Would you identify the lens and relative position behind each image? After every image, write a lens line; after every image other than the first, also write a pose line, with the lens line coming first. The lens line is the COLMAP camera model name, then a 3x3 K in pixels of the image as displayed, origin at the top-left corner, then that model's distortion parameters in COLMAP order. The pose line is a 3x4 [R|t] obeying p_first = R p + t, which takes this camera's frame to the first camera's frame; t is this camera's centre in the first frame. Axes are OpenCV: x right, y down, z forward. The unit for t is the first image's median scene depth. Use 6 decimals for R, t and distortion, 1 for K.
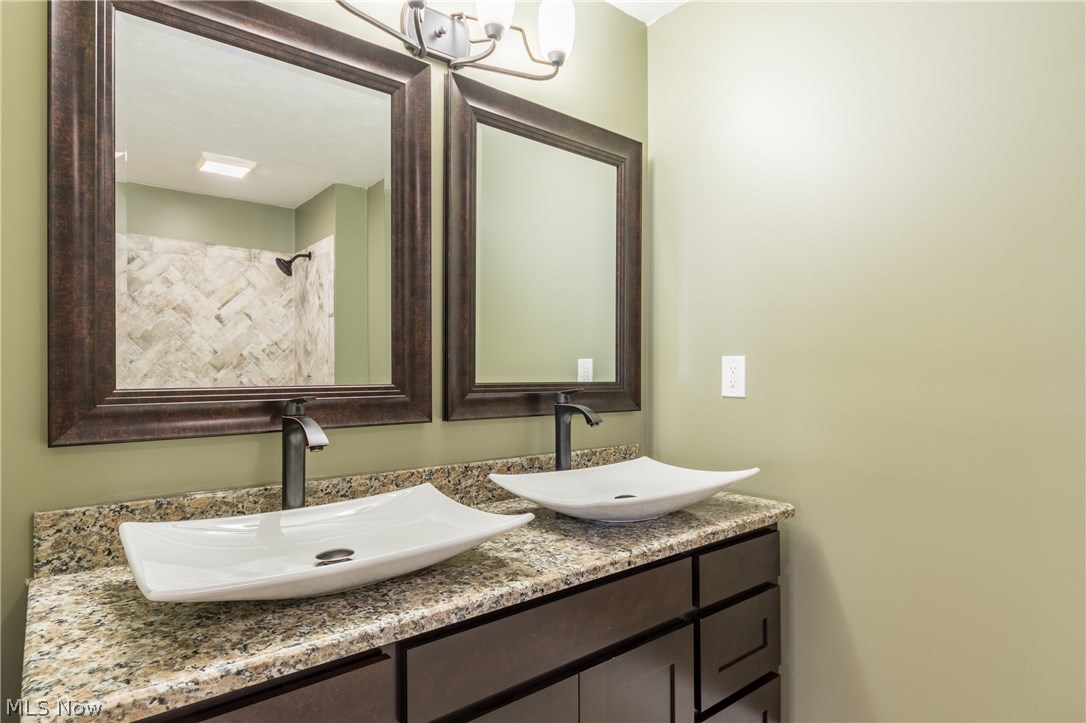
lens RADIAL K [[603.3, 0, 541.2], [0, 603.3, 361.4], [0, 0, 1]] dist [-0.001381, -0.000645]
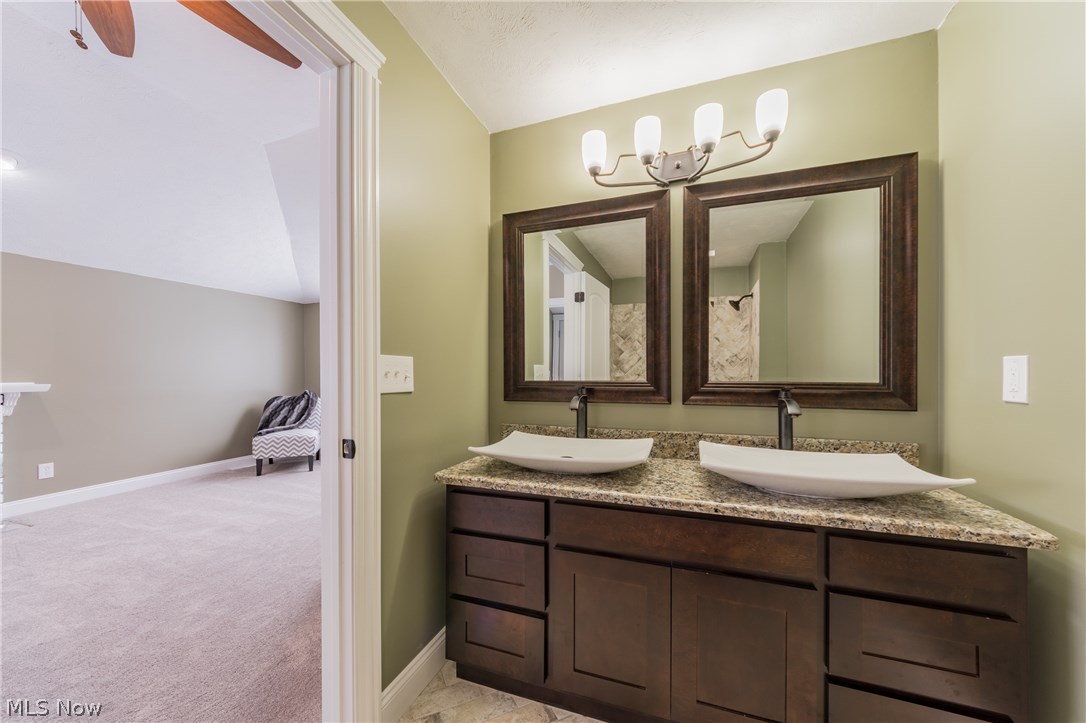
lens RADIAL K [[397.6, 0, 543.0], [0, 397.6, 361.5], [0, 0, 1]] dist [-0.001971, -0.000333]
pose [[0.512913, -0.024104, -0.858102, 0.596208], [0.015244, 0.999704, -0.018969, -0.000533], [0.858305, -0.003351, 0.513129, 0.144512]]
